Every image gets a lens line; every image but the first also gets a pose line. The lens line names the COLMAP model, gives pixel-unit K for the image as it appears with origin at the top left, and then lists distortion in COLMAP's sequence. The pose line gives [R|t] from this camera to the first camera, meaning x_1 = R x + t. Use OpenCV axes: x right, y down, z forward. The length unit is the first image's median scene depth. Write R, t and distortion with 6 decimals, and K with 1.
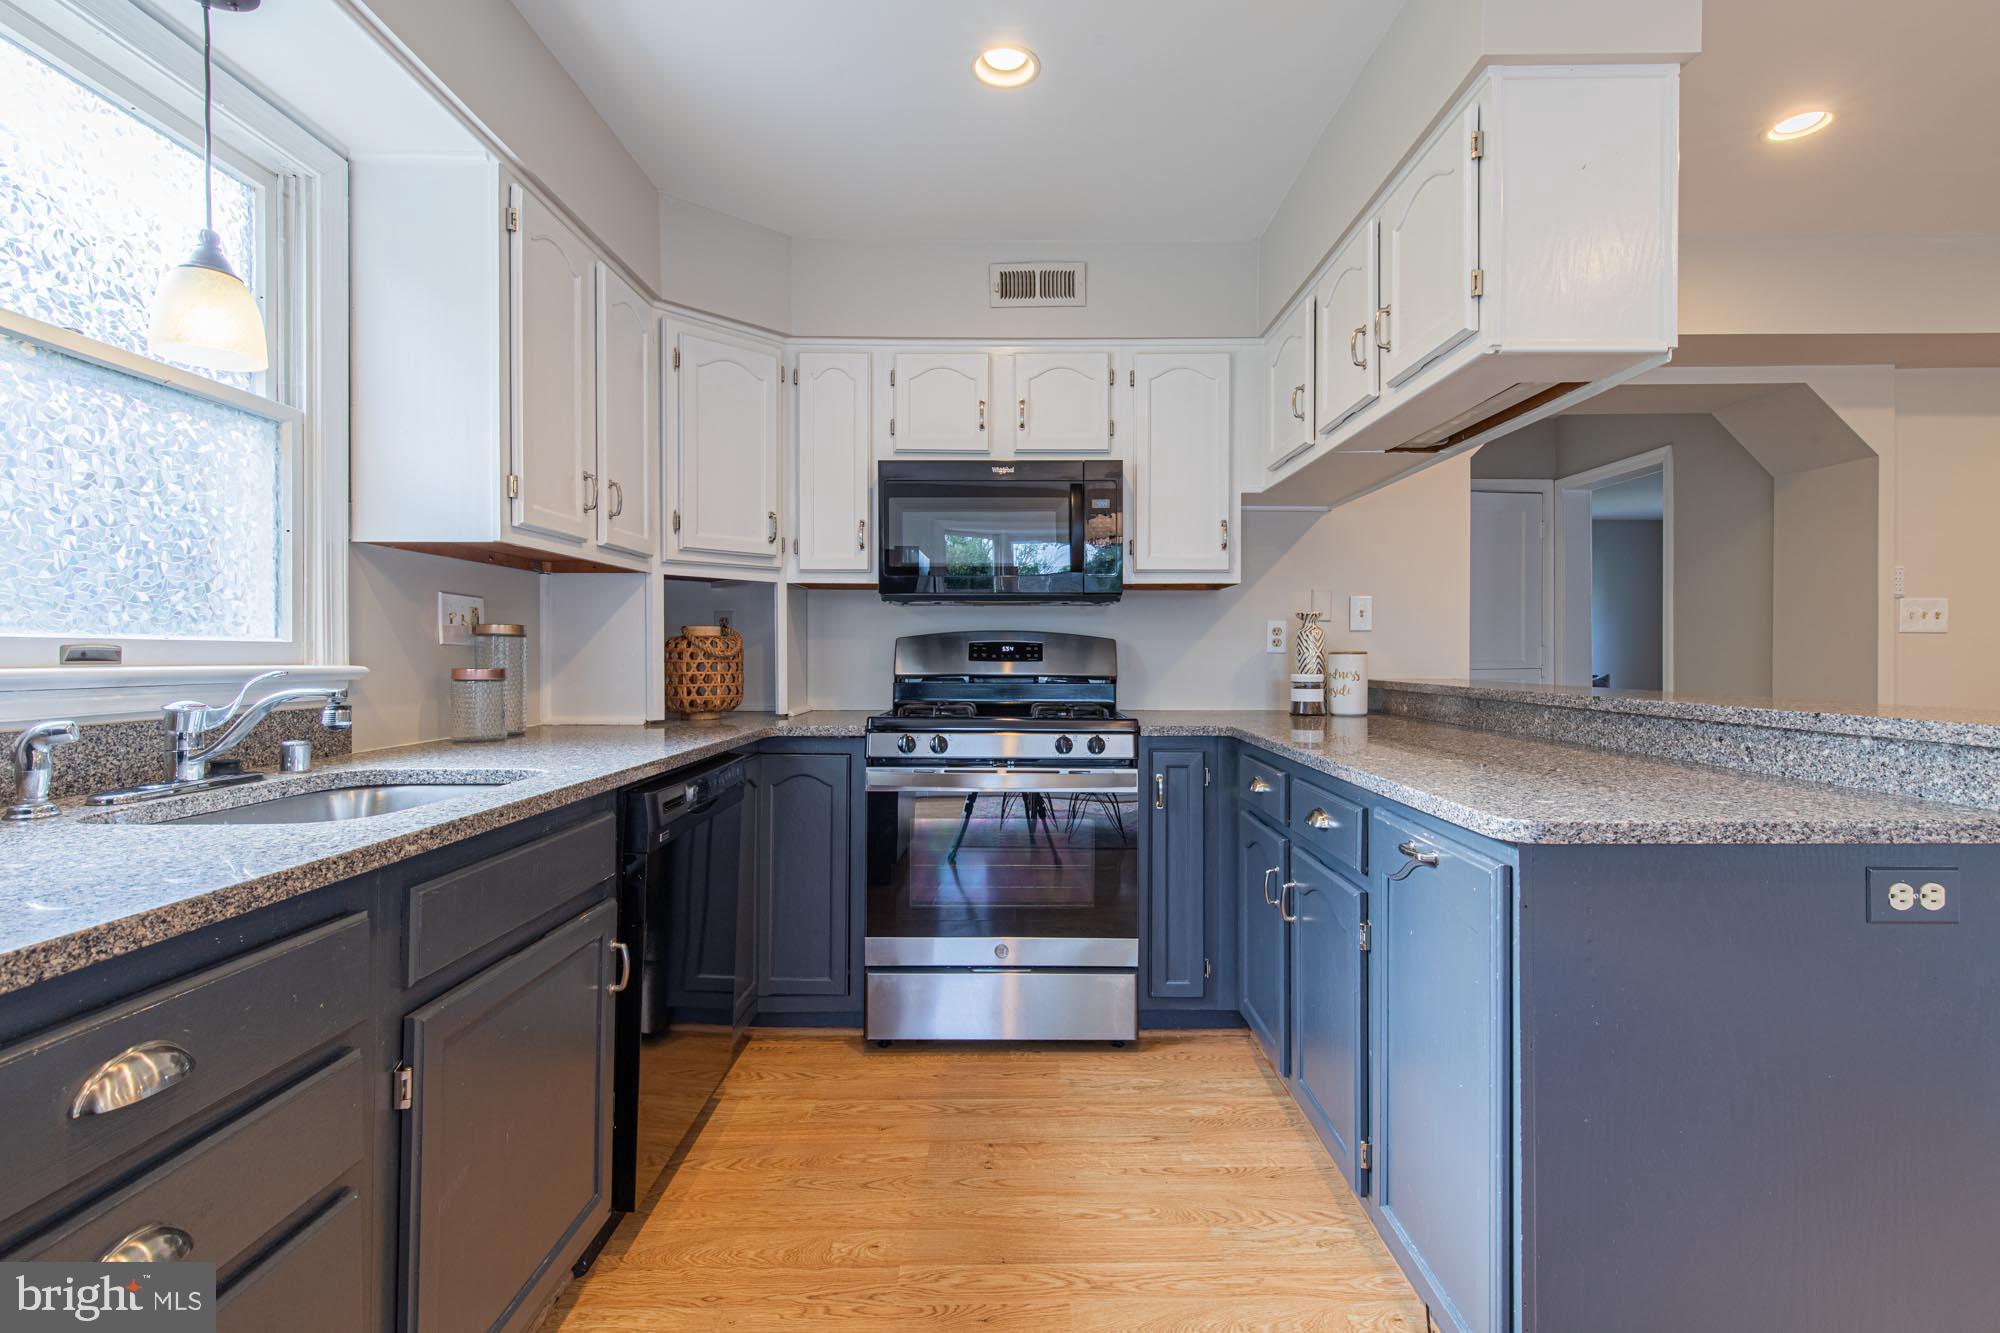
lens RADIAL K [[915.0, 0, 1013.7], [0, 915.0, 653.3], [0, 0, 1]] dist [0.012171, -0.000487]
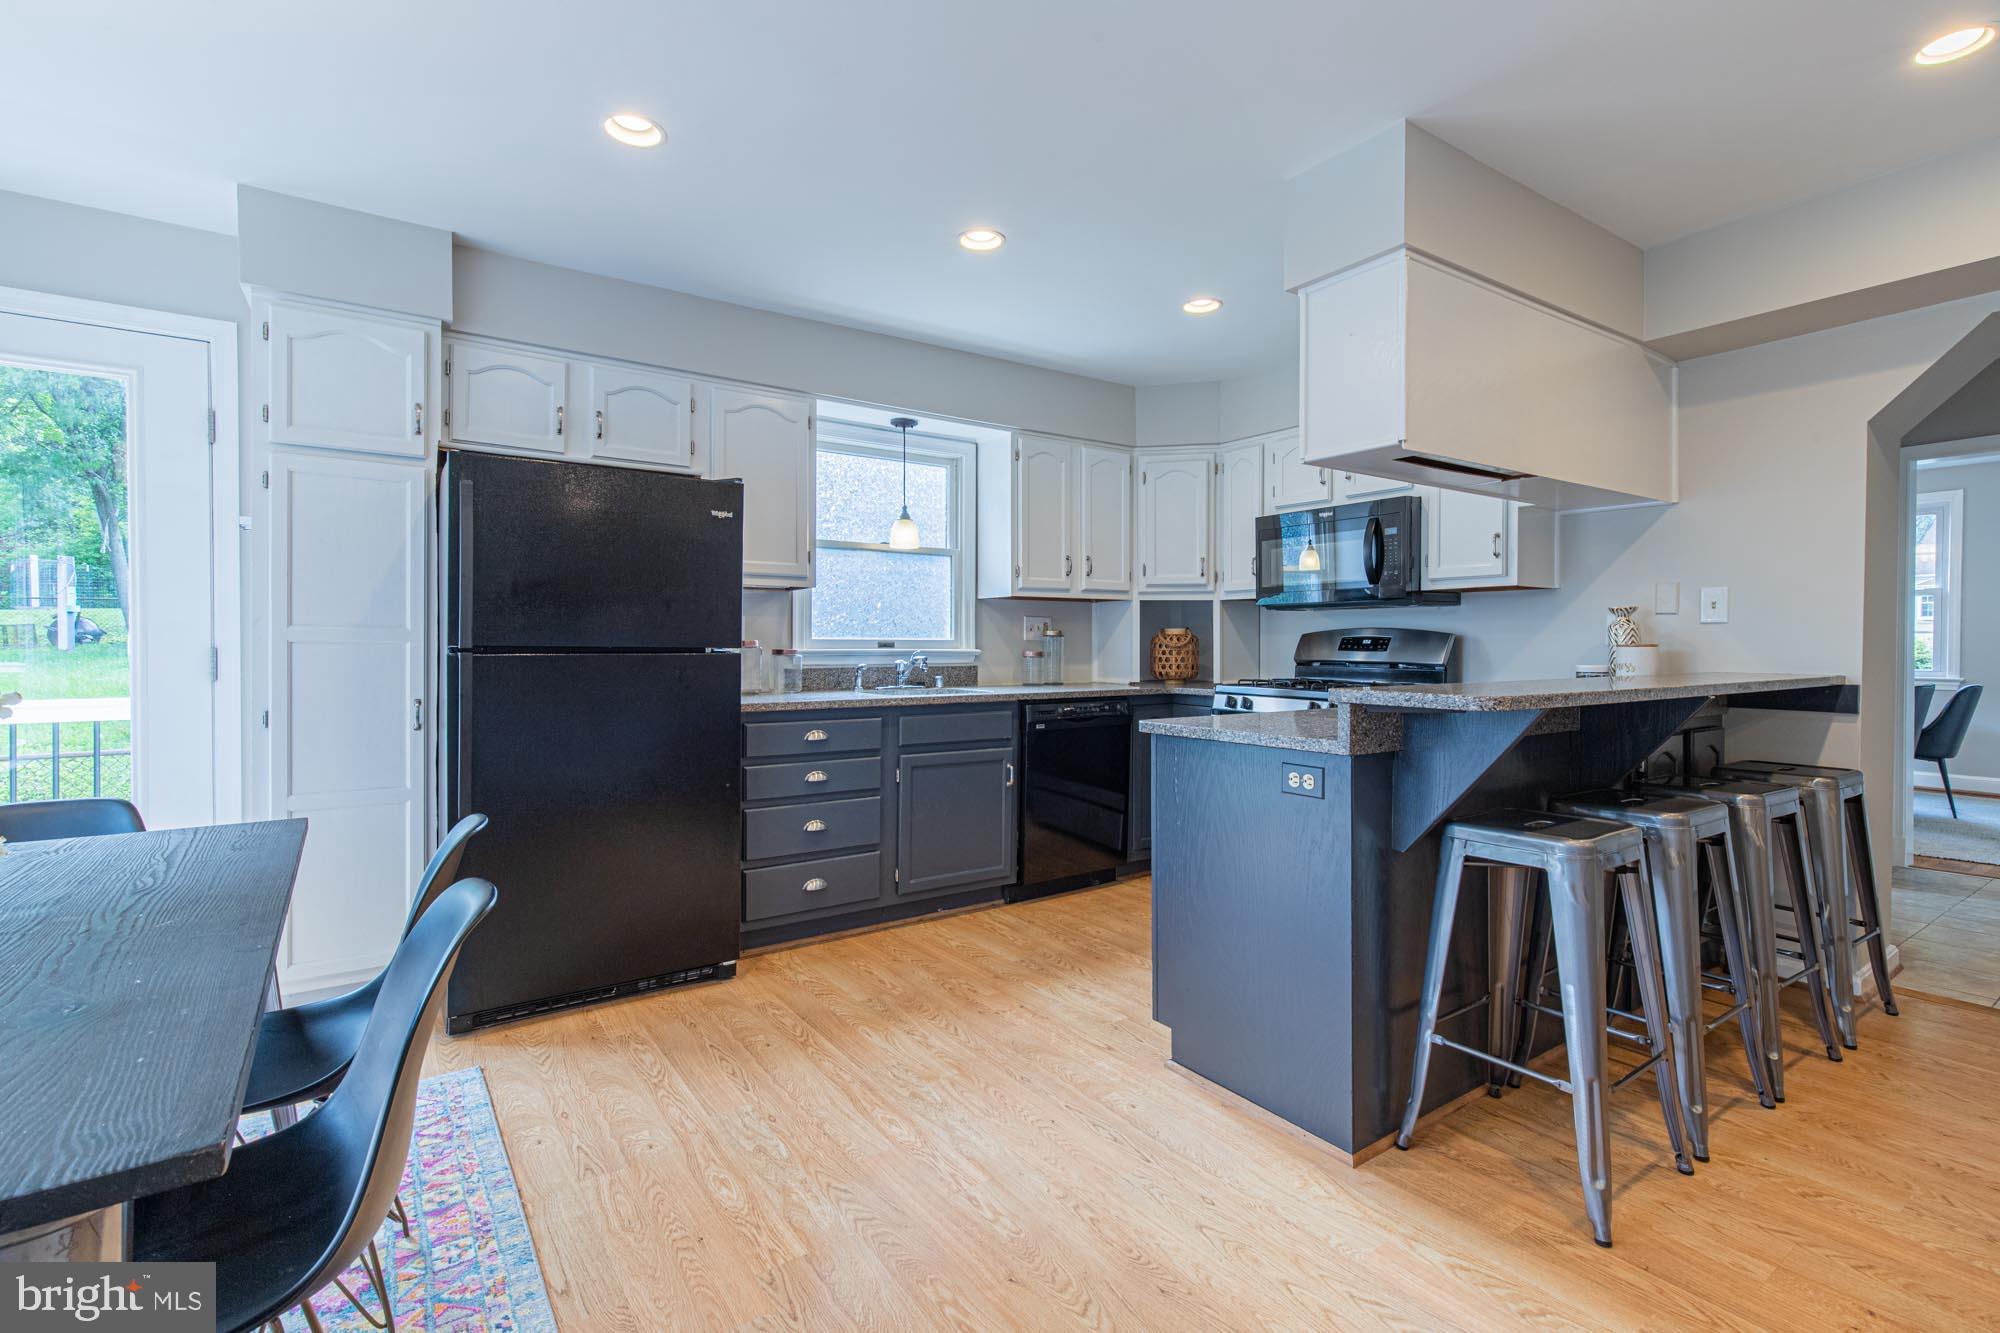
lens RADIAL K [[915.0, 0, 991.0], [0, 915.0, 655.5], [0, 0, 1]] dist [0.012171, -0.000487]
pose [[0.548010, 0.011699, -0.836390, 0.951260], [-0.001554, 0.999915, 0.012968, -0.001533], [0.836471, -0.005807, 0.547981, -0.215427]]
